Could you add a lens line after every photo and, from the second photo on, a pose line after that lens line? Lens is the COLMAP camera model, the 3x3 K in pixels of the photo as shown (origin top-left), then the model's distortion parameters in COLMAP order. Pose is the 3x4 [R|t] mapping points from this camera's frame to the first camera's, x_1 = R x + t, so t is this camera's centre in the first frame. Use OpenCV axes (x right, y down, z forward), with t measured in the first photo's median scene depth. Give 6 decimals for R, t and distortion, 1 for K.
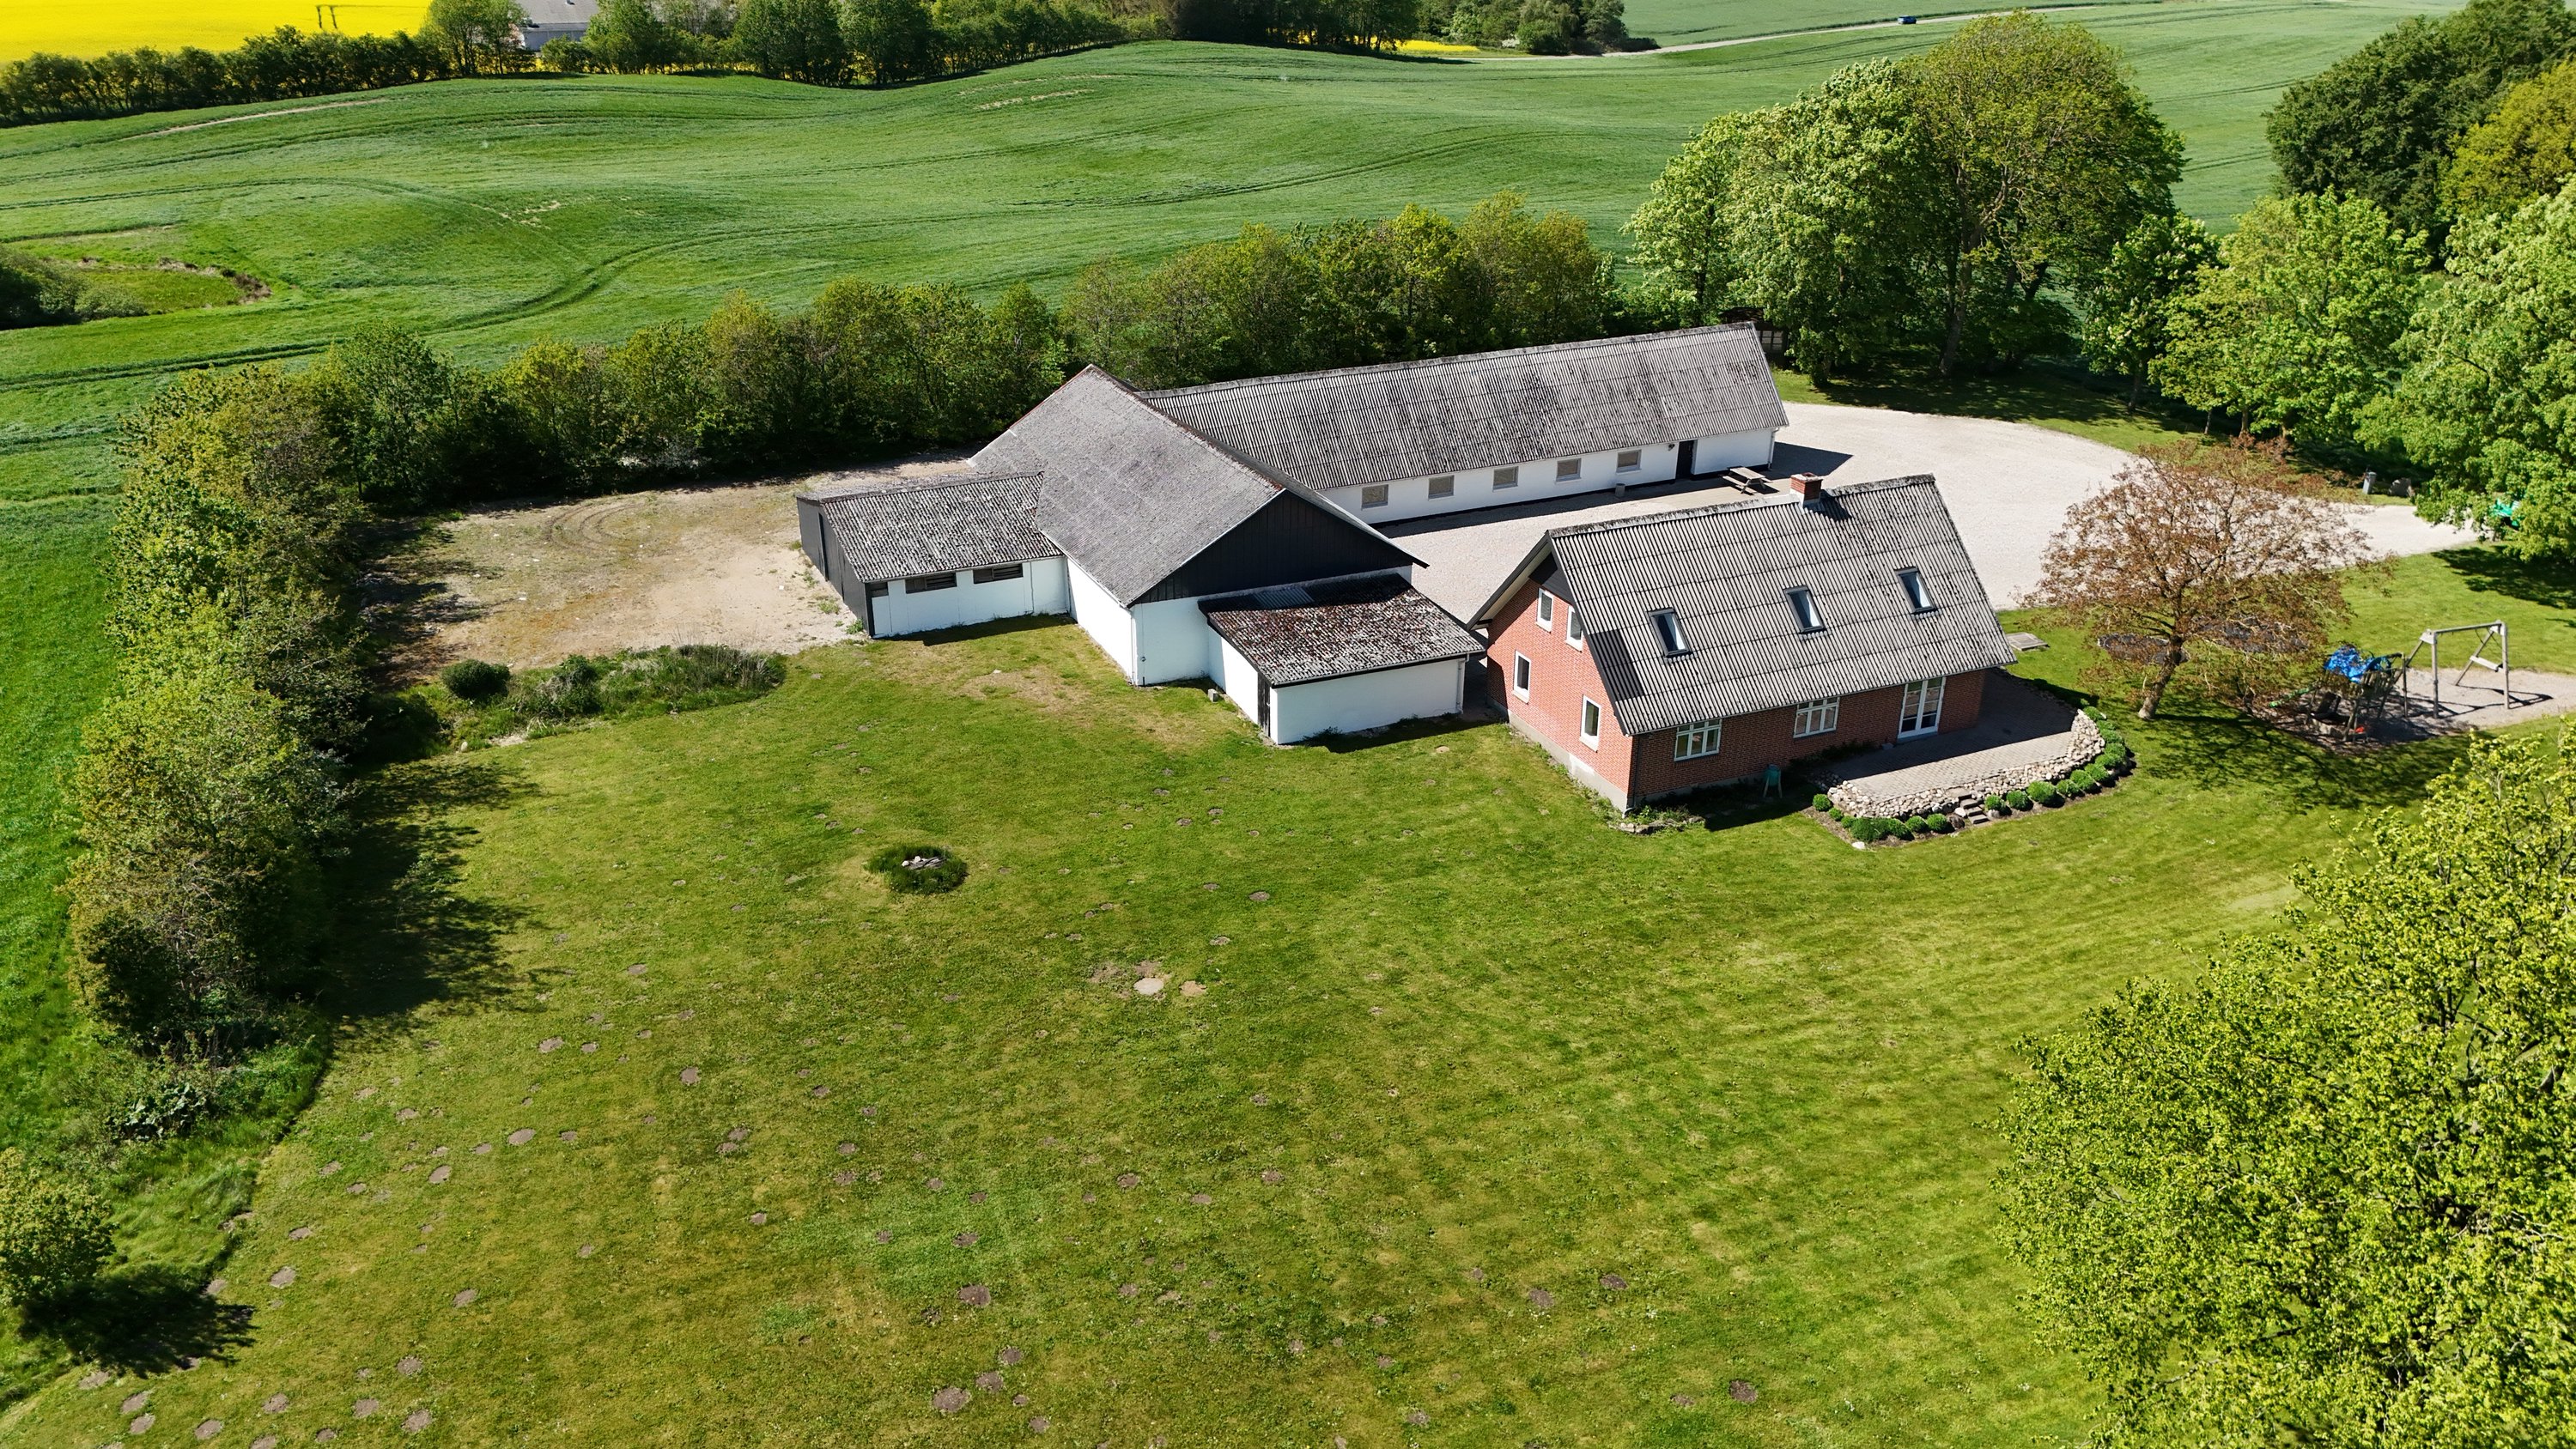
lens RADIAL K [[1897.8, 0, 1279.1], [0, 1897.8, 719.1], [0, 0, 1]] dist [0.044961, -0.019690]
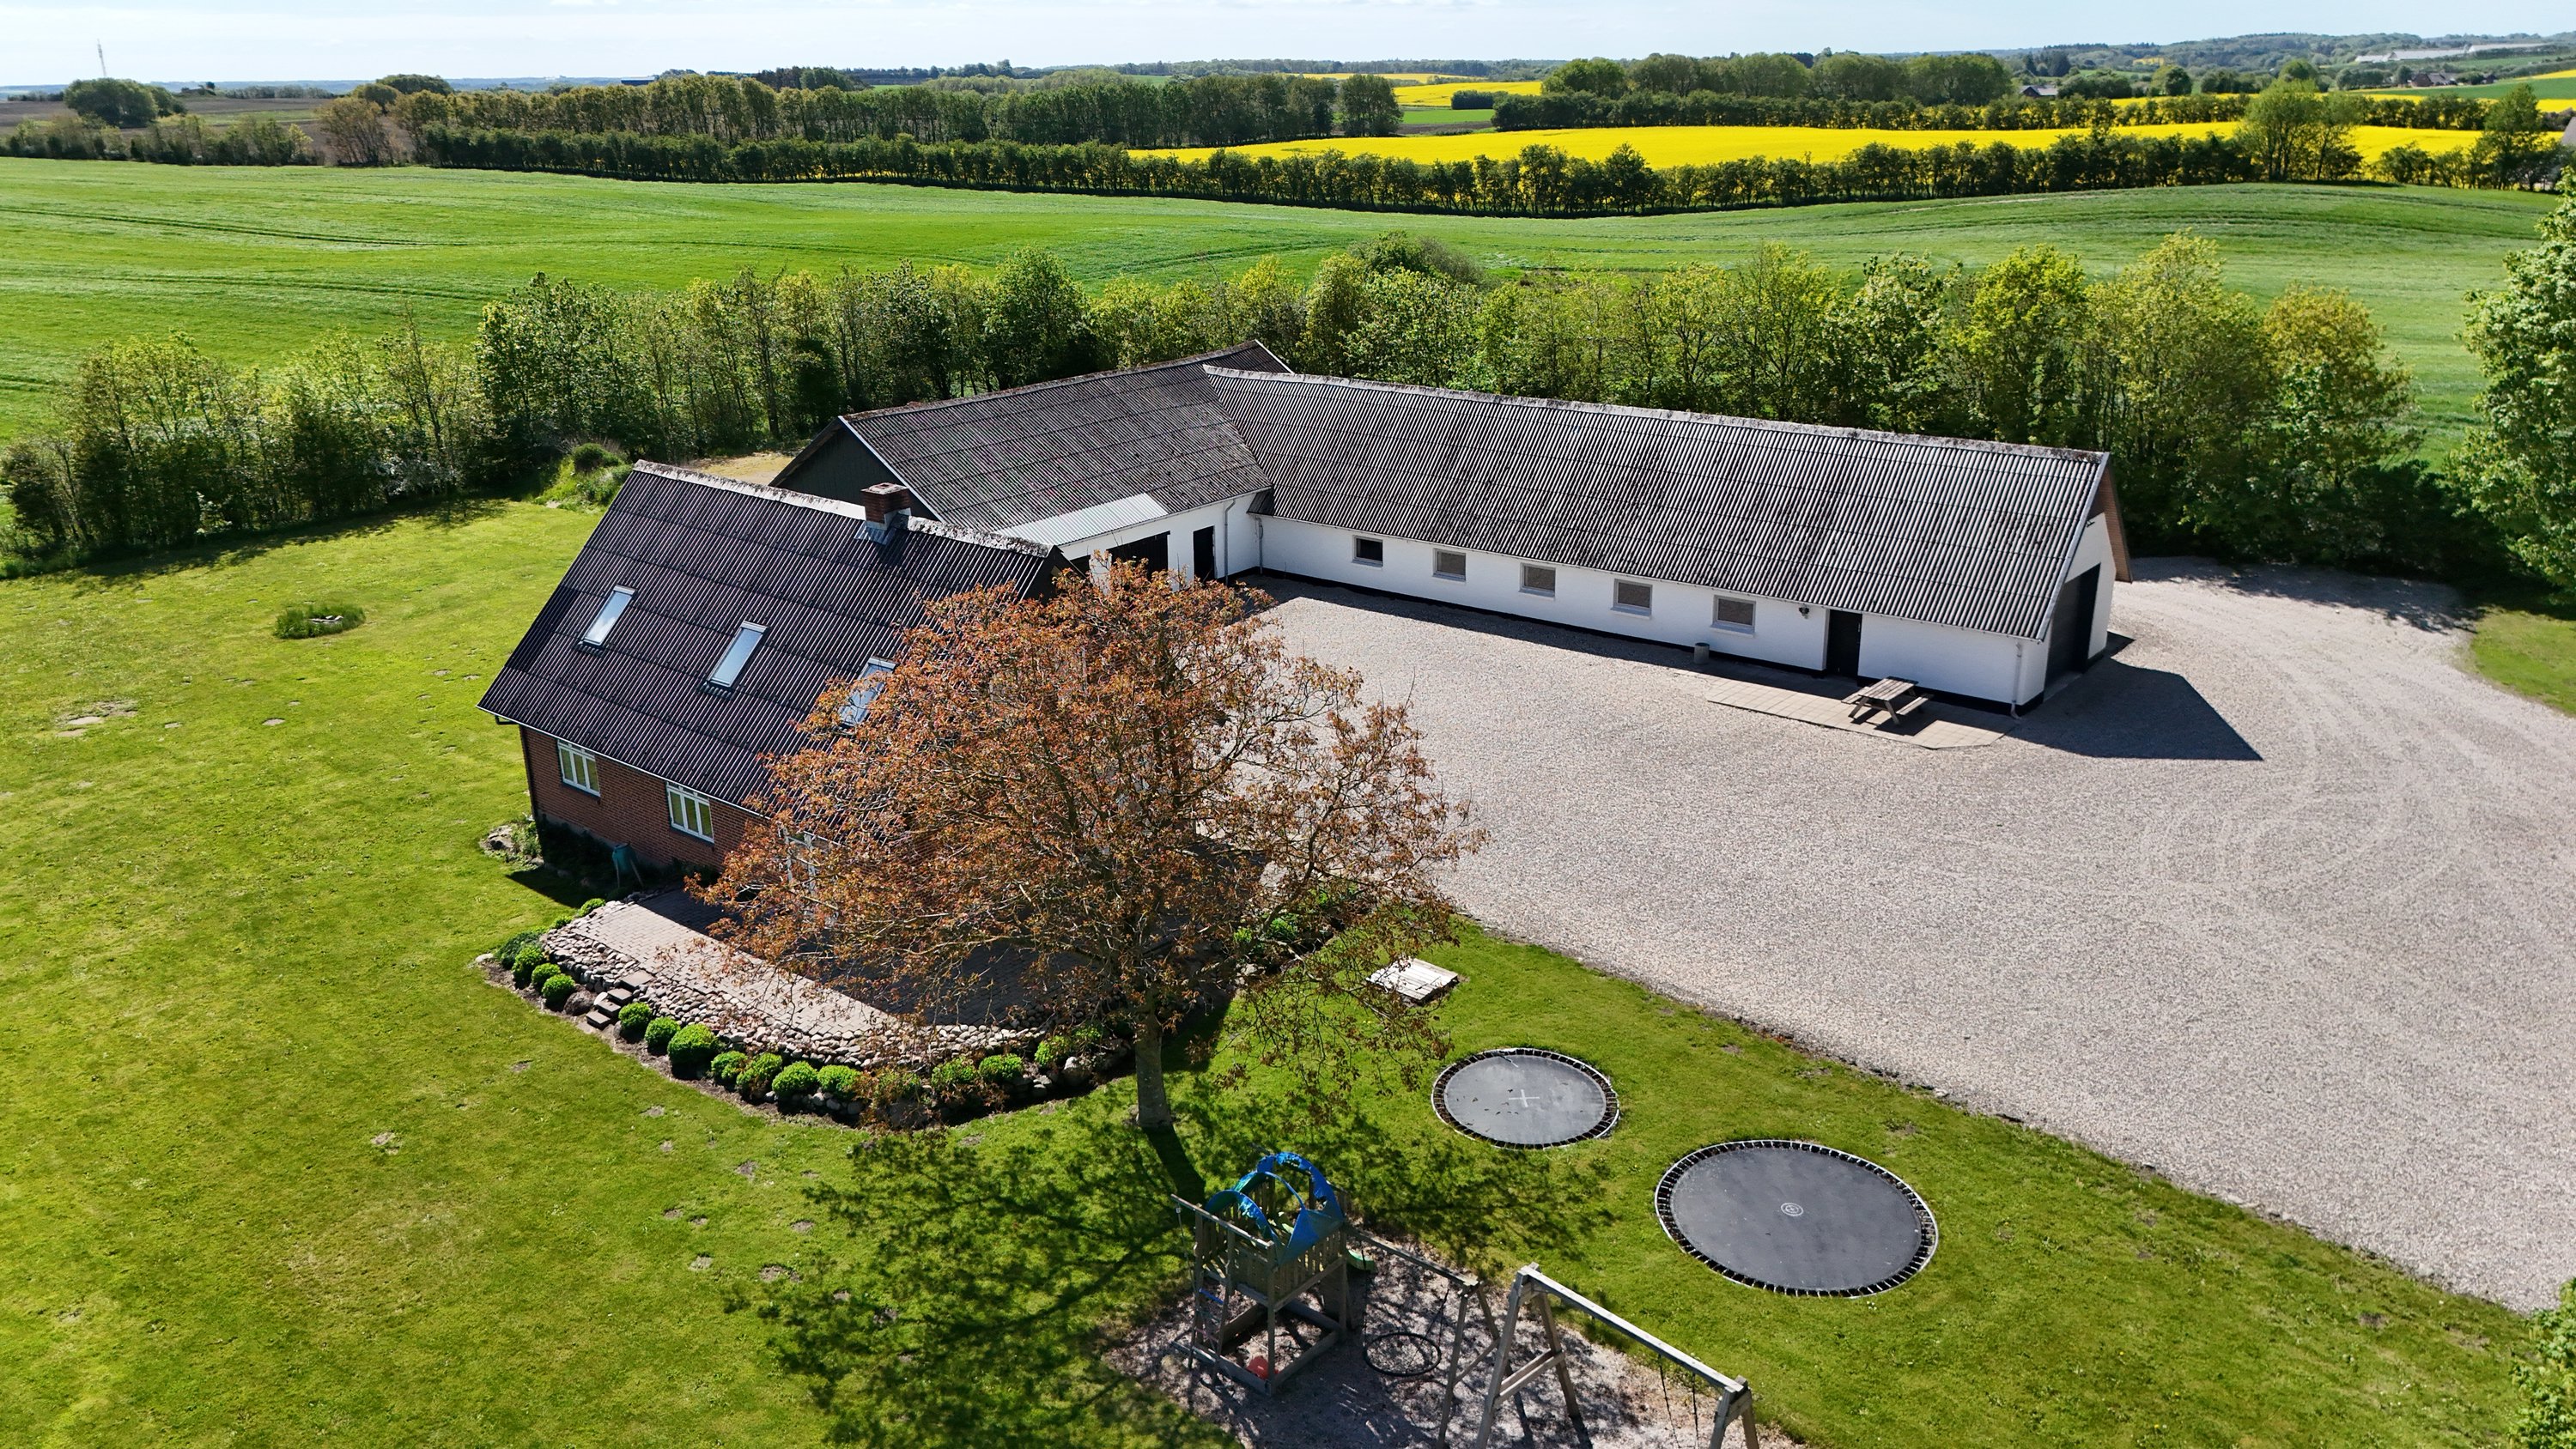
lens RADIAL K [[1897.8, 0, 1289.0], [0, 1897.8, 733.7], [0, 0, 1]] dist [0.044961, -0.019690]
pose [[0.433868, 0.286323, -0.854270, 0.662693], [-0.349393, 0.927432, 0.133394, -0.132722], [0.830472, 0.240601, 0.502422, 0.588668]]
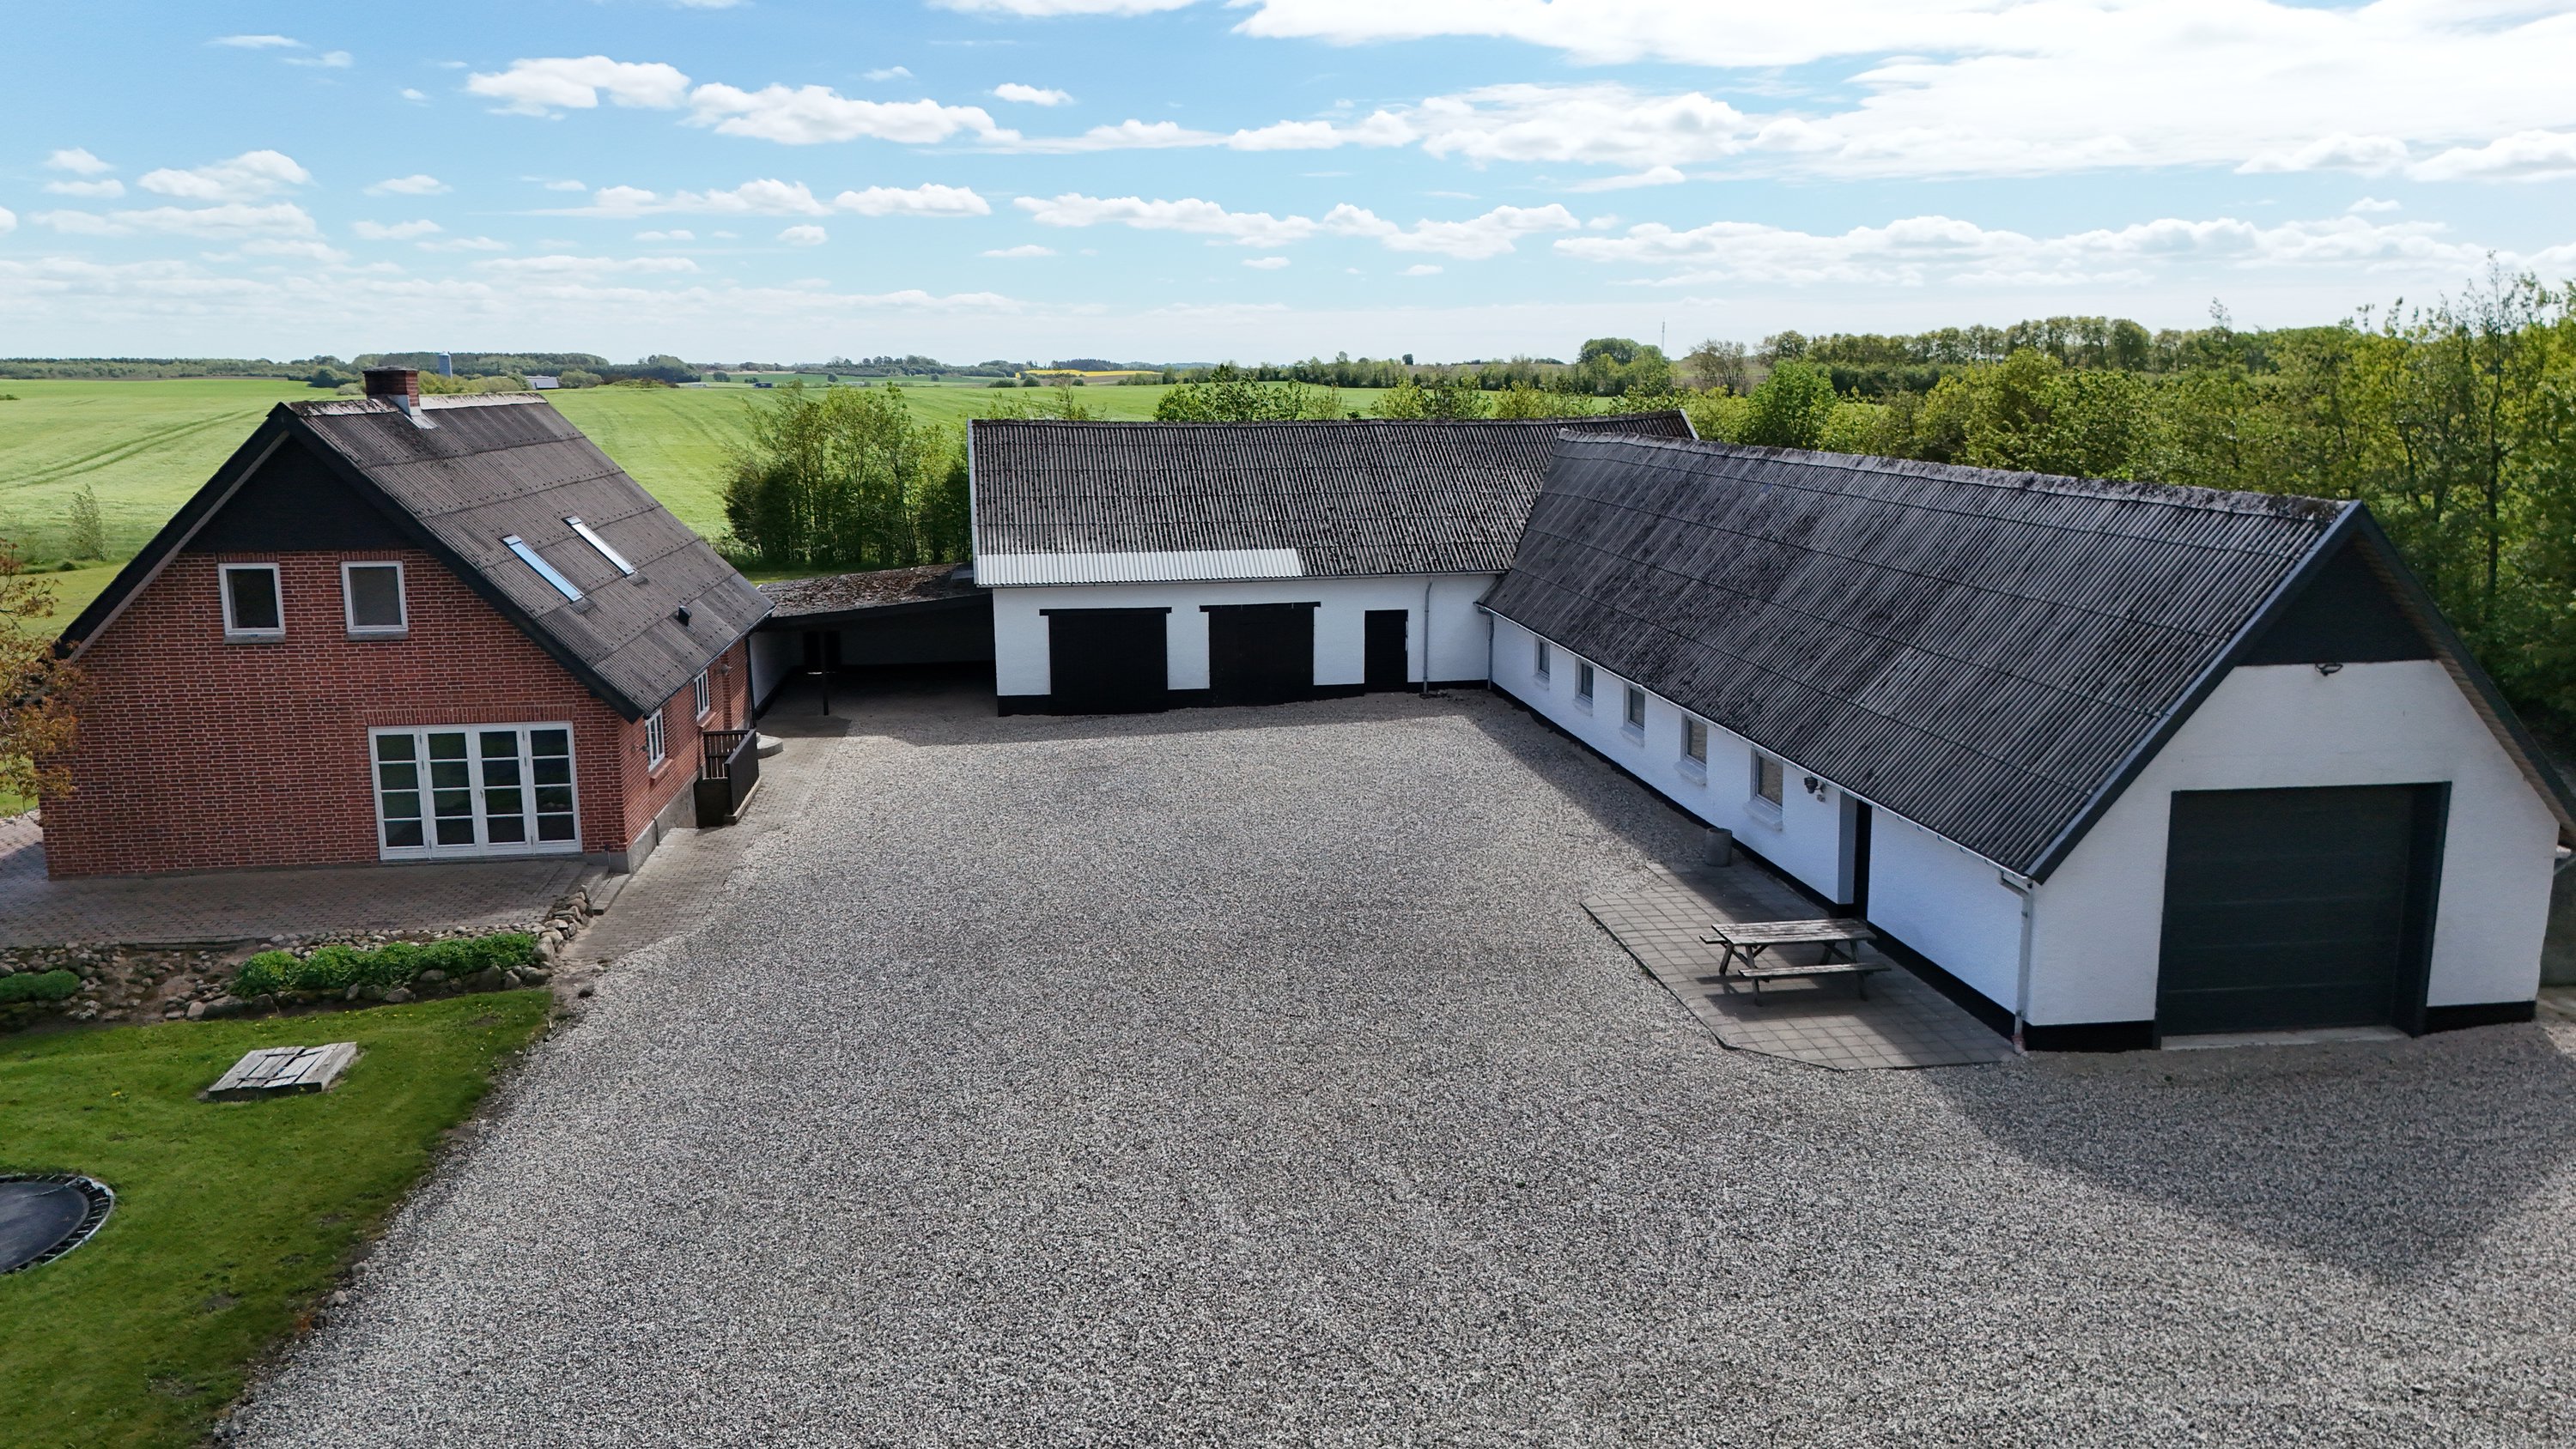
lens RADIAL K [[1897.8, 0, 1275.7], [0, 1897.8, 733.0], [0, 0, 1]] dist [0.044961, -0.019690]
pose [[-0.289243, 0.178318, -0.940501, 0.534044], [-0.388977, 0.875832, 0.285683, -0.209275], [0.874663, 0.448465, -0.183966, 0.993233]]
